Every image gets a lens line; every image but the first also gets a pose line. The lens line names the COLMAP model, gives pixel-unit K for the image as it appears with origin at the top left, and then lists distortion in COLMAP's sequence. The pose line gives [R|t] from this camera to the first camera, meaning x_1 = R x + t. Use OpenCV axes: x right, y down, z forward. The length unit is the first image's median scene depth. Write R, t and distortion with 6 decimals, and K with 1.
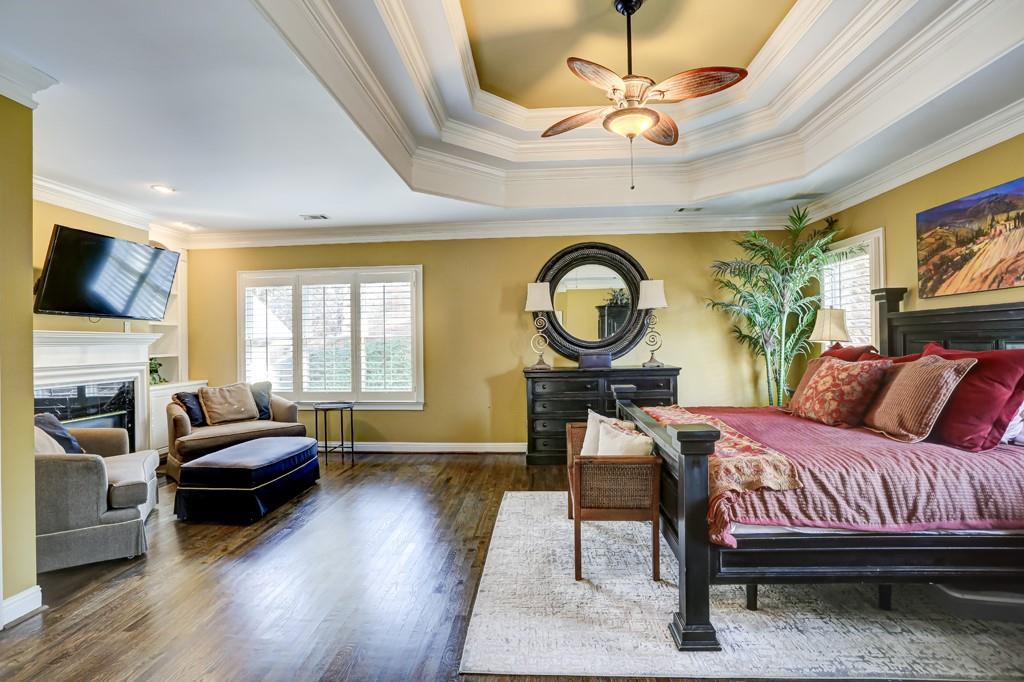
lens RADIAL K [[498.0, 0, 510.2], [0, 498.0, 340.5], [0, 0, 1]] dist [-0.084540, 0.036579]
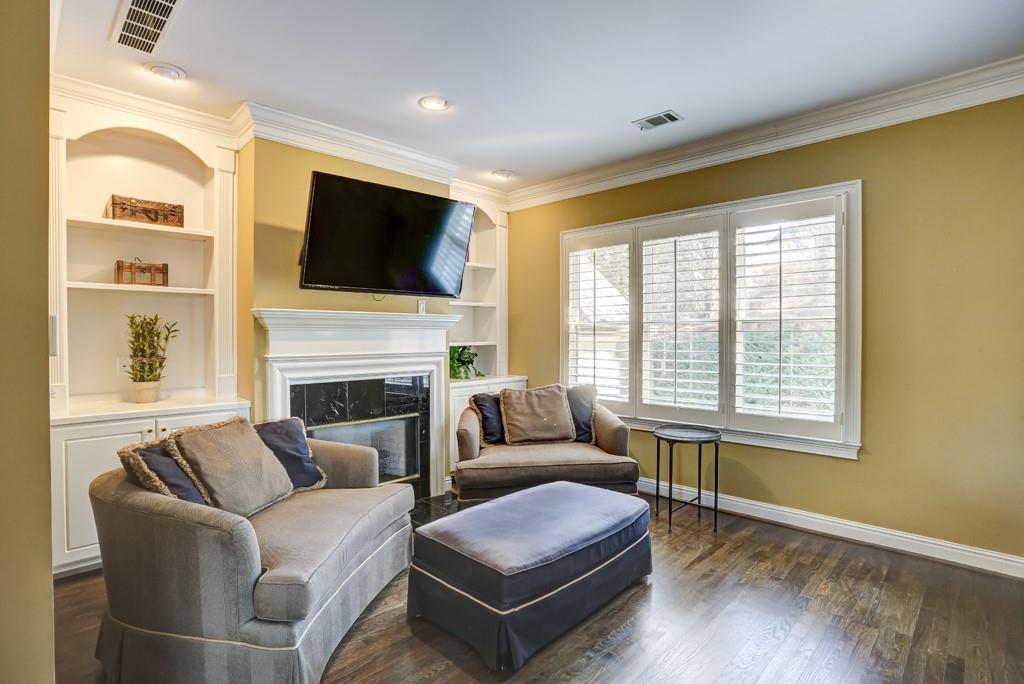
lens RADIAL K [[498.0, 0, 510.2], [0, 498.0, 341.5], [0, 0, 1]] dist [-0.084540, 0.036579]
pose [[0.753399, 0.022198, -0.657188, -0.134328], [-0.005934, 0.999619, 0.026962, 0.005221], [0.657536, -0.016413, 0.753244, 0.423727]]
